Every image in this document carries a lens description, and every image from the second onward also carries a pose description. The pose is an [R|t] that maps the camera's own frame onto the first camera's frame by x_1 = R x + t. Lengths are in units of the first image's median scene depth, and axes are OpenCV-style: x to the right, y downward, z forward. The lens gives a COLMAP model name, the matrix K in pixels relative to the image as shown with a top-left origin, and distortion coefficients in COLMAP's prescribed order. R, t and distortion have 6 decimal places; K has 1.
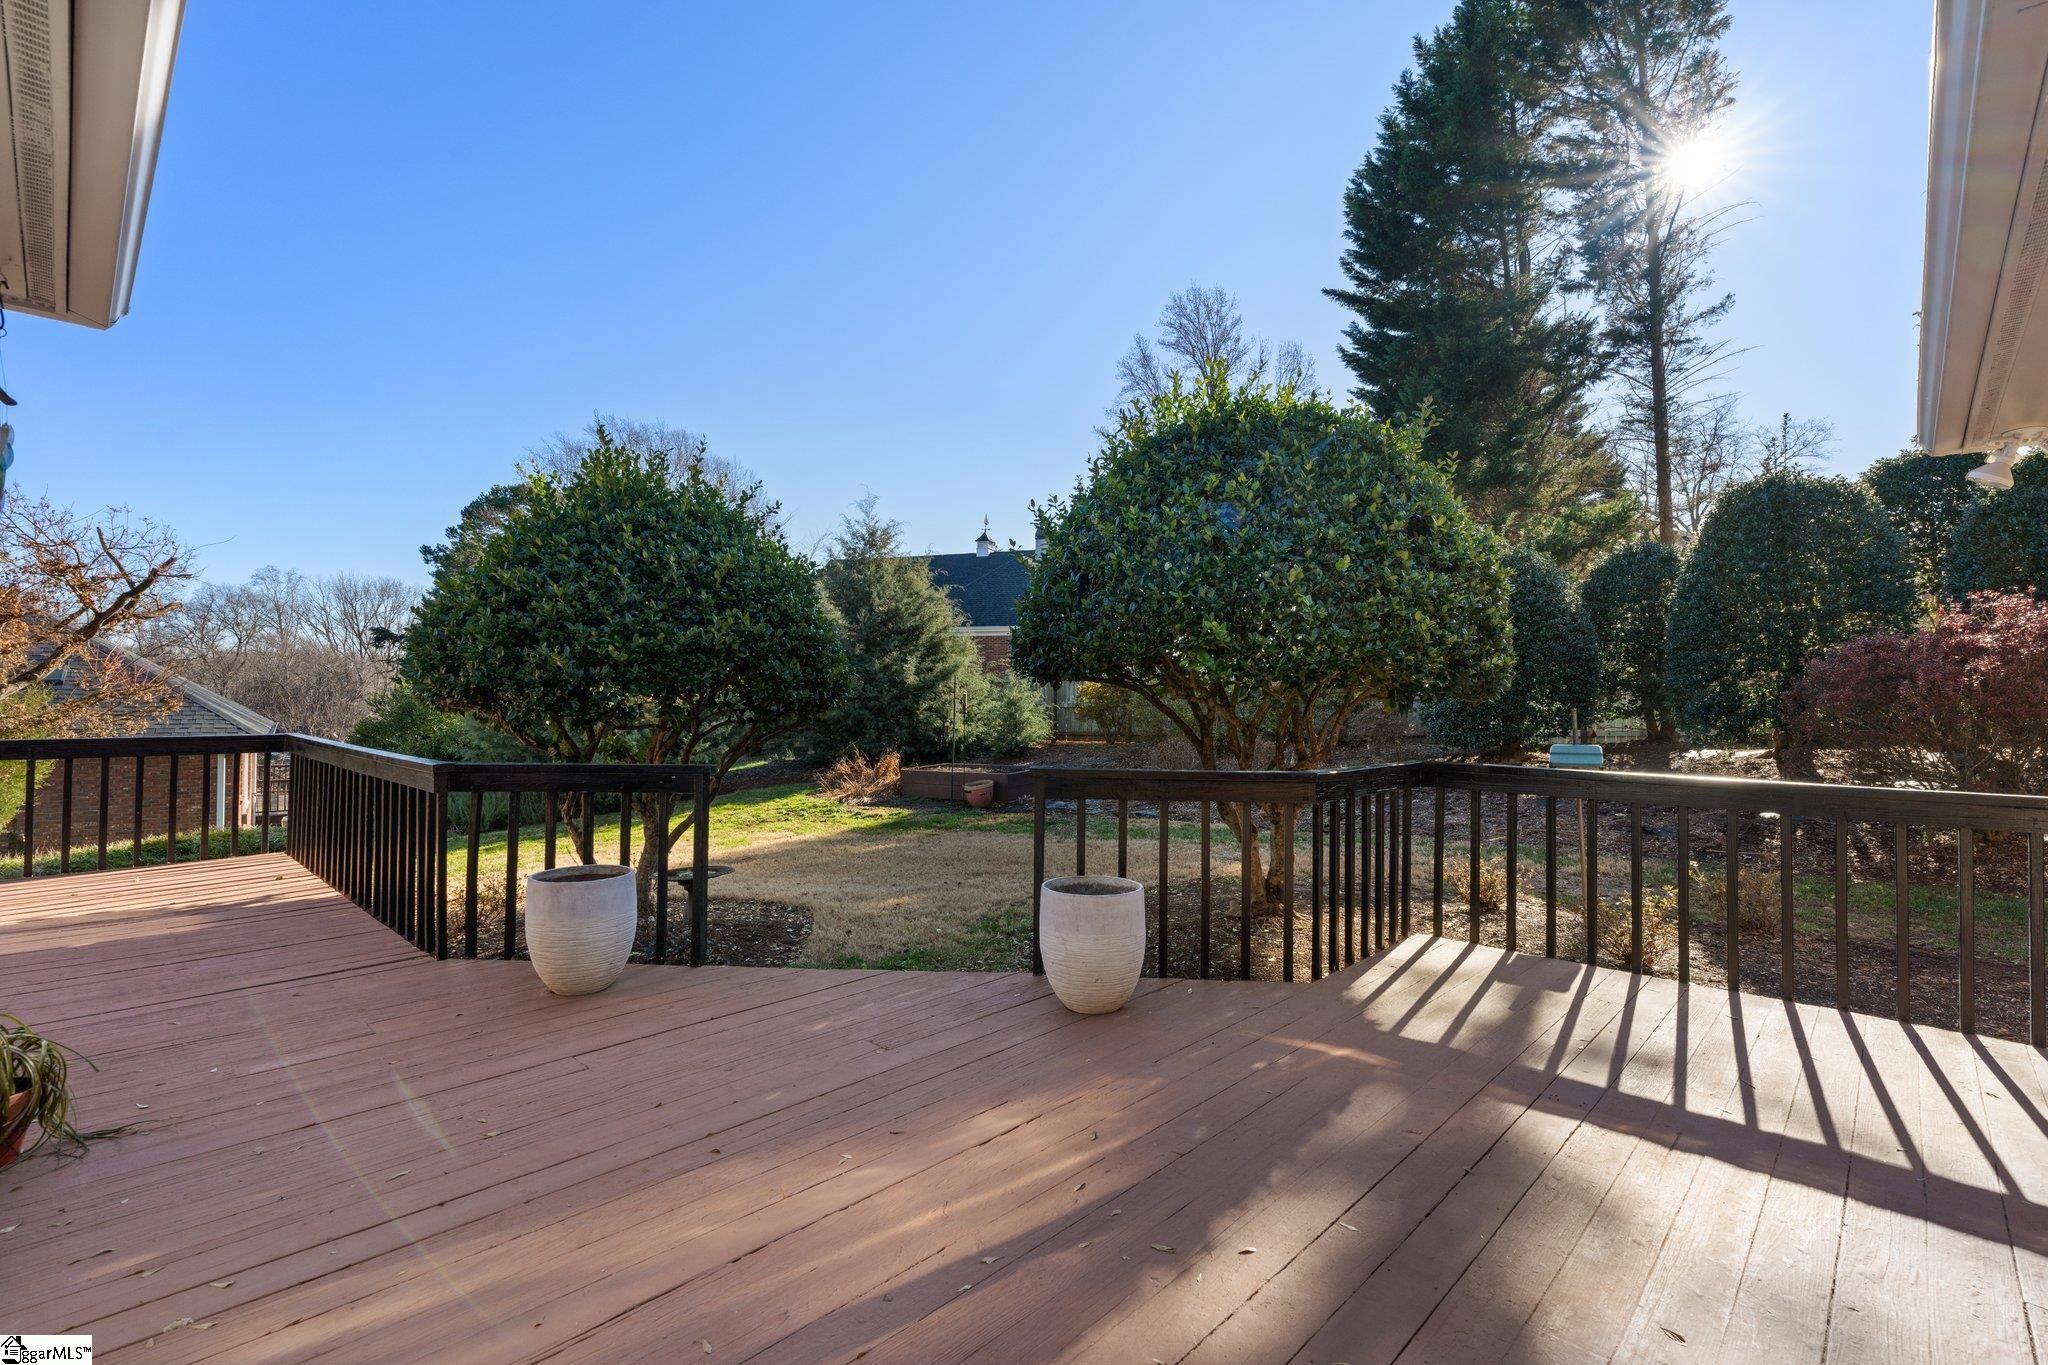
lens RADIAL K [[937.4, 0, 1034.2], [0, 937.4, 685.8], [0, 0, 1]] dist [-0.000672, 0.000734]
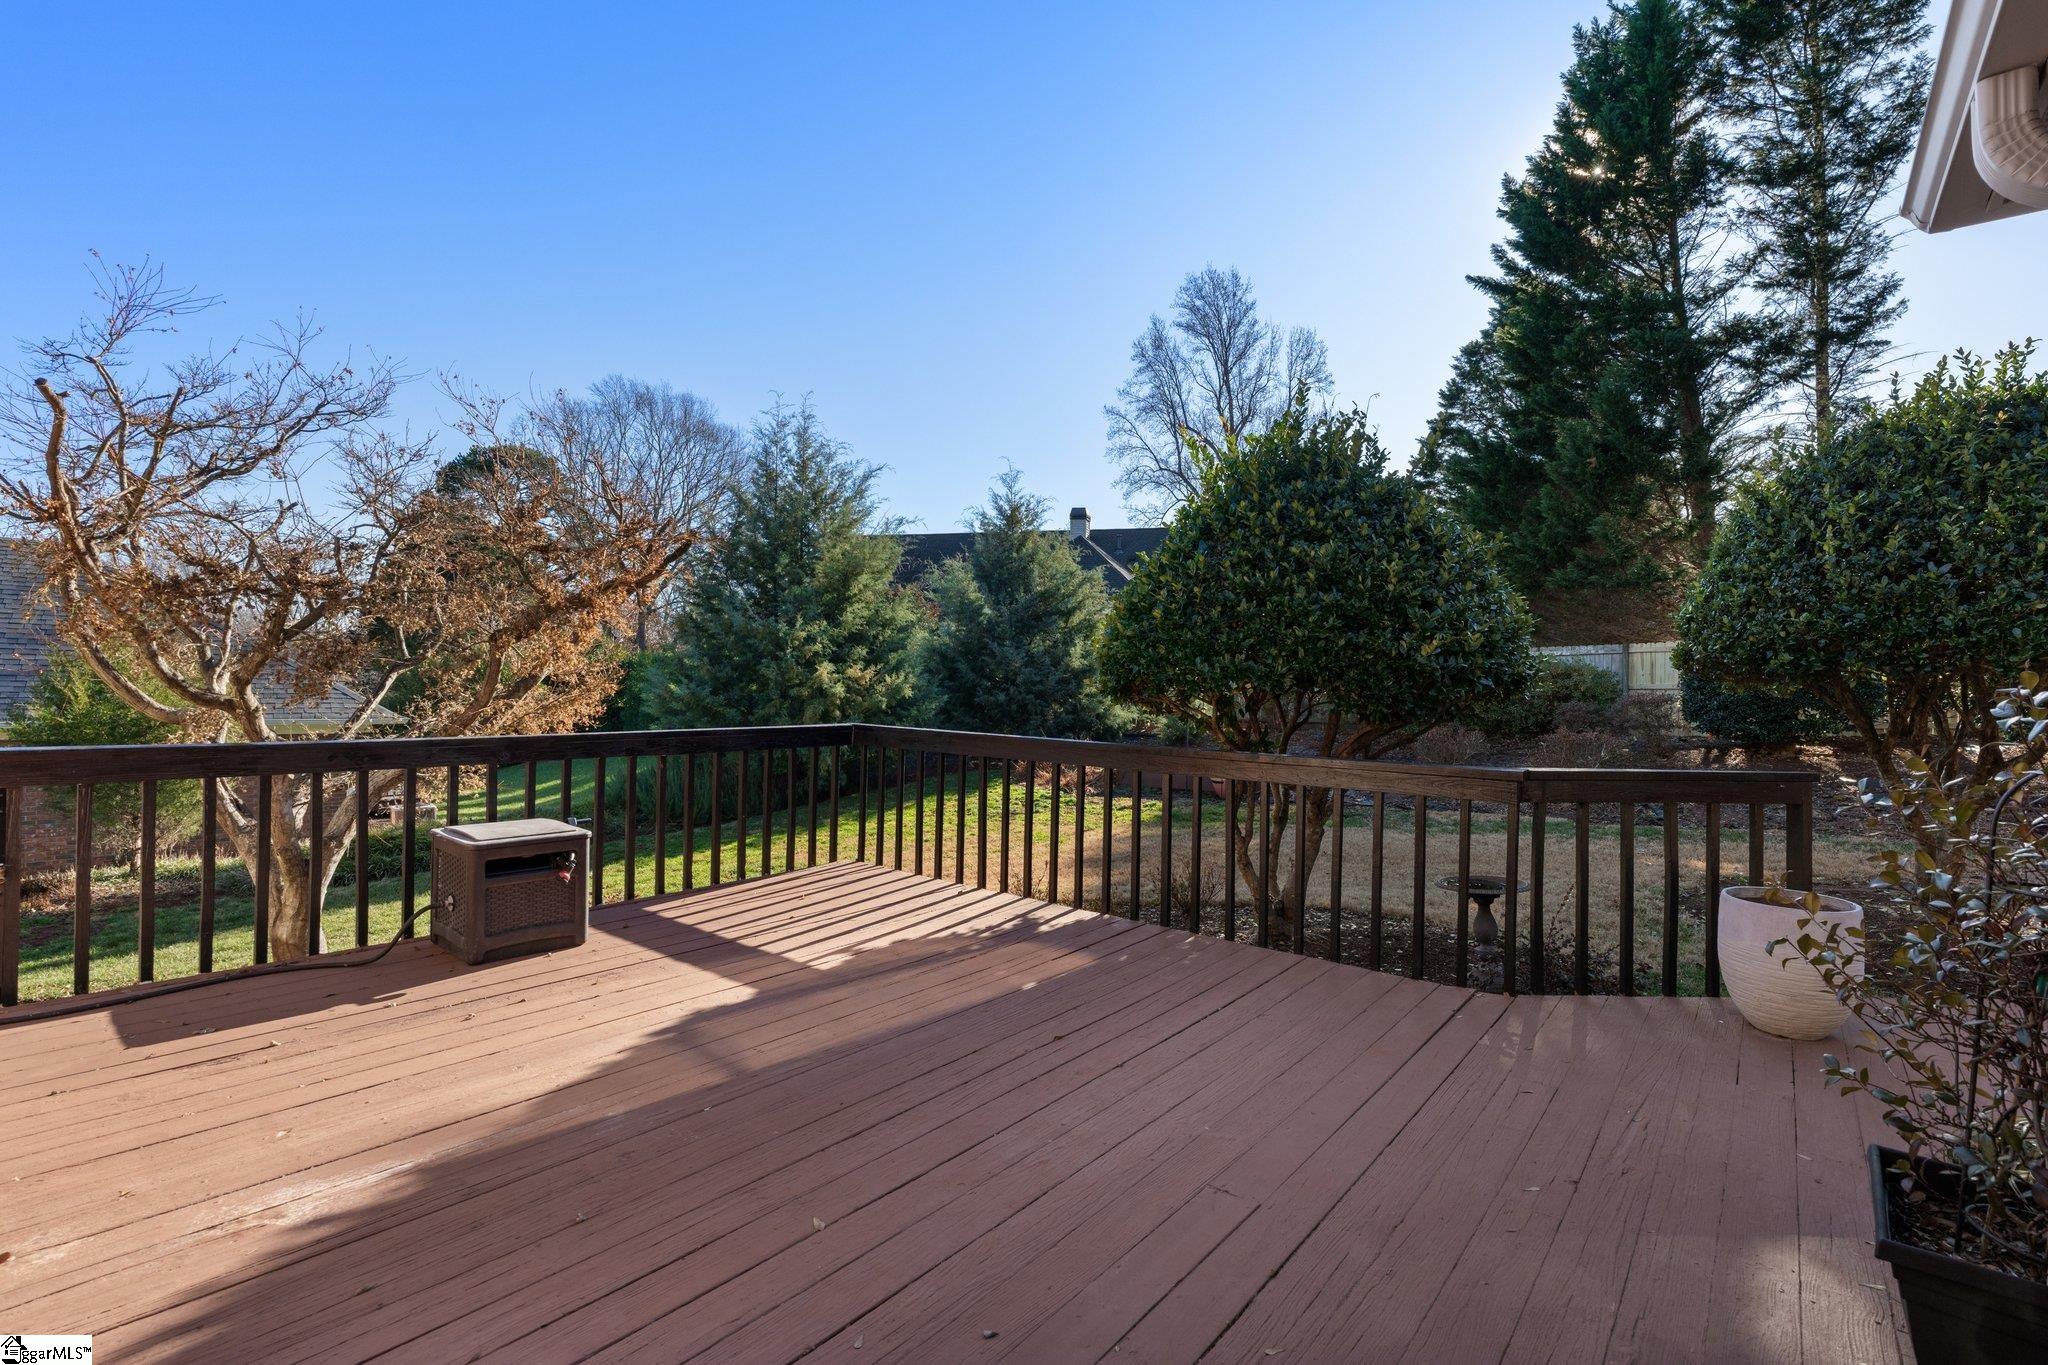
lens RADIAL K [[937.4, 0, 1022.2], [0, 937.4, 679.8], [0, 0, 1]] dist [-0.000672, 0.000734]
pose [[0.996128, 0.011304, 0.087186, -0.249219], [-0.012609, 0.999816, 0.014431, -0.002255], [-0.087007, -0.015474, 0.996088, 0.042701]]
